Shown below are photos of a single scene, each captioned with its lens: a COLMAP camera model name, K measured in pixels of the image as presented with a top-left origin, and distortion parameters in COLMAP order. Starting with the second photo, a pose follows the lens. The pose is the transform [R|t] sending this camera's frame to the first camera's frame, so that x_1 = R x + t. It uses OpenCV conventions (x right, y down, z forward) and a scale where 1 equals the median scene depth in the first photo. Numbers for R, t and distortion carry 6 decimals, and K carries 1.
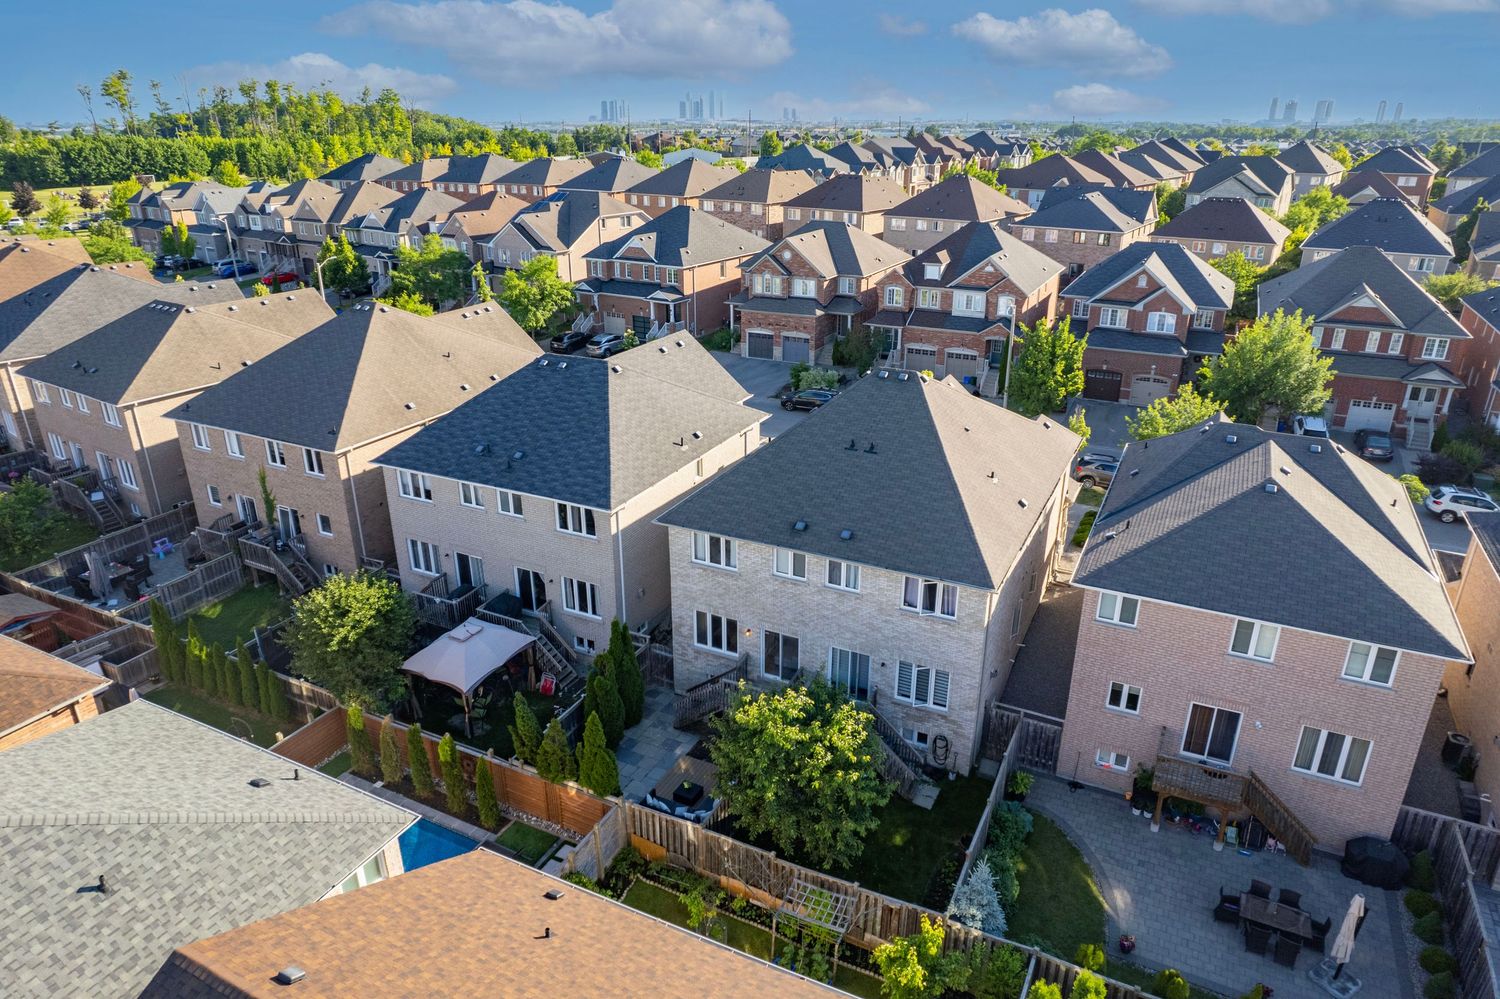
lens RADIAL K [[953.9, 0, 751.7], [0, 953.9, 505.0], [0, 0, 1]] dist [-0.067203, 0.058390]
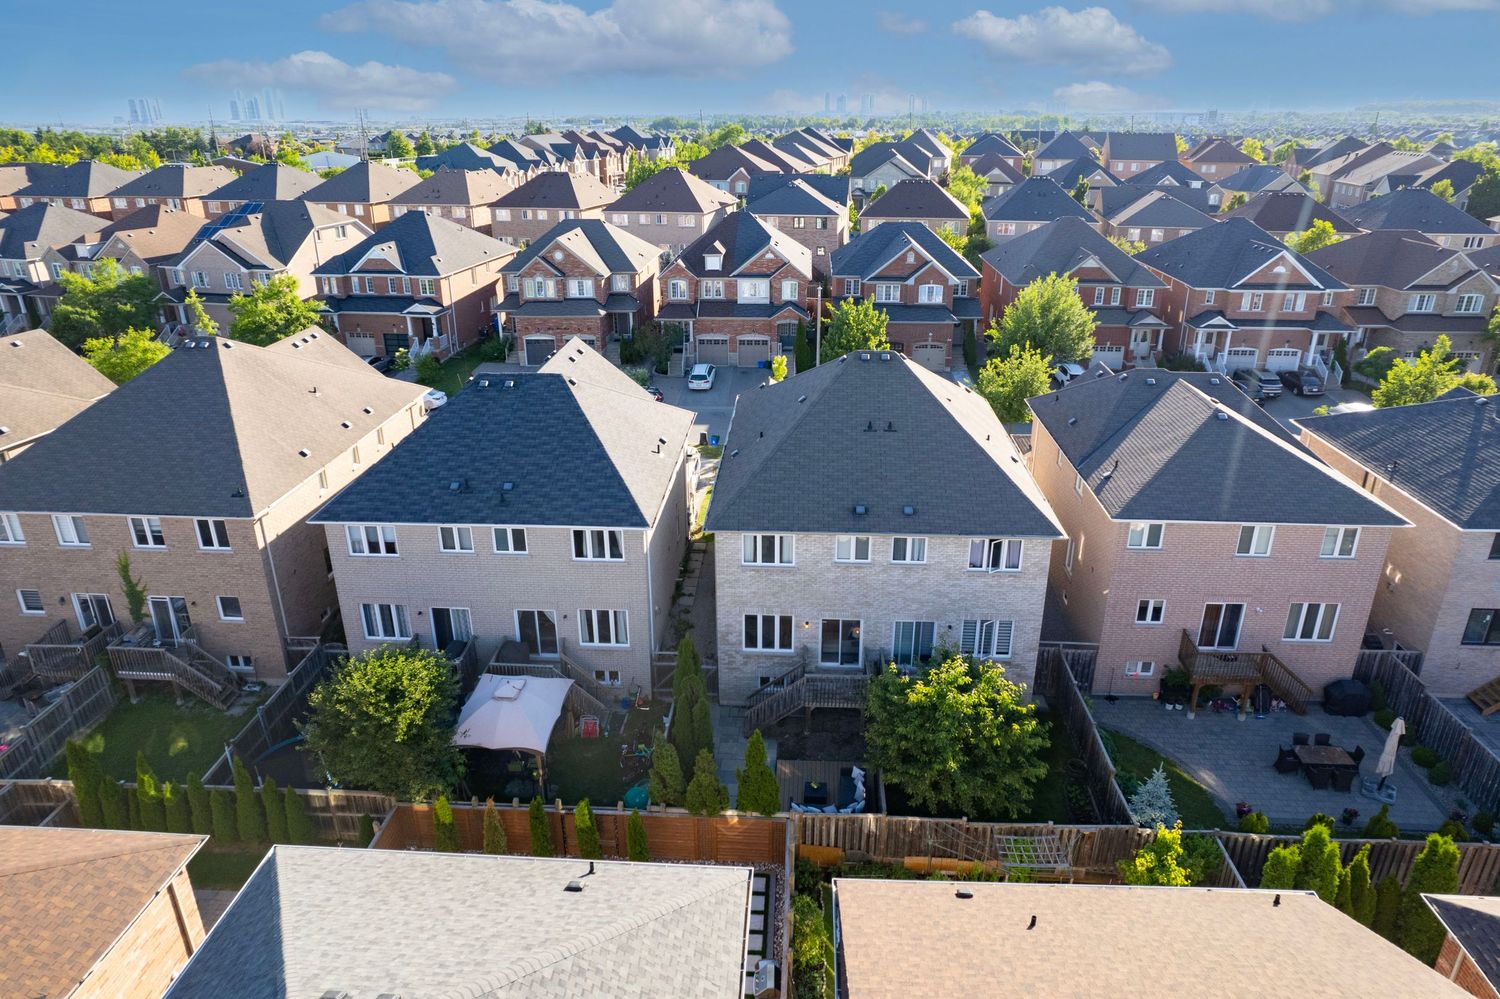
lens RADIAL K [[959.8, 0, 753.5], [0, 959.8, 506.6], [0, 0, 1]] dist [-0.071999, 0.062998]
pose [[0.919750, -0.153348, 0.361309, -0.348204], [0.152243, 0.987834, 0.031709, -0.025610], [-0.361776, 0.025842, 0.931907, 0.070882]]
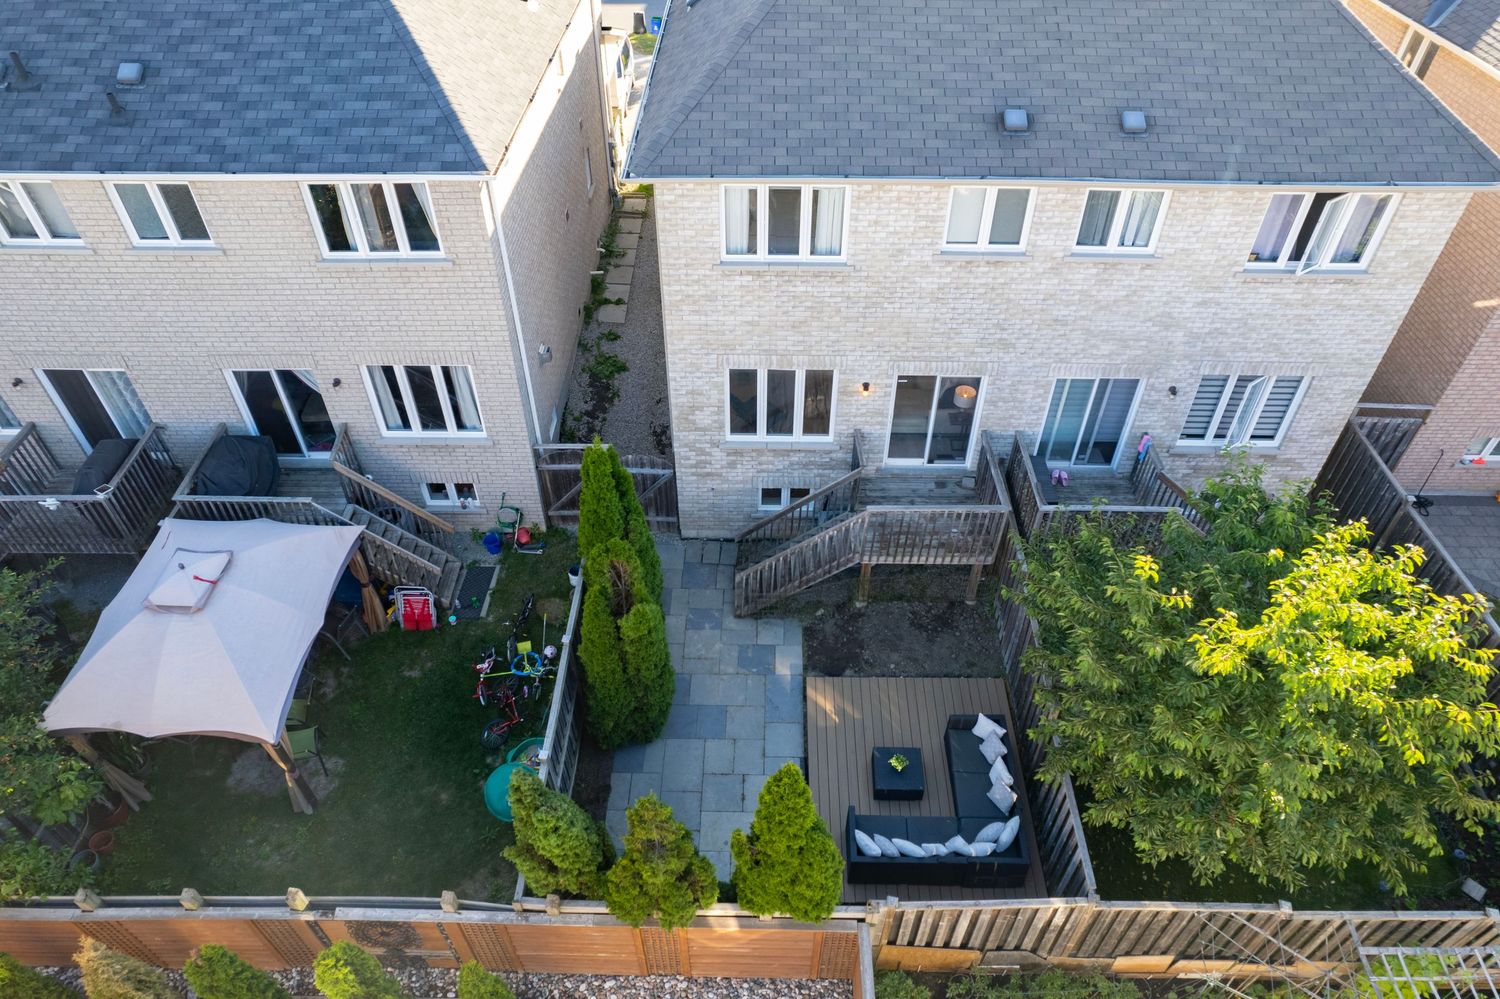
lens RADIAL K [[959.8, 0, 753.5], [0, 959.8, 506.6], [0, 0, 1]] dist [-0.071999, 0.062998]
pose [[0.900876, -0.297561, 0.316036, -0.187182], [0.164308, 0.907653, 0.386224, -0.001790], [-0.401777, -0.296013, 0.866575, 0.528789]]
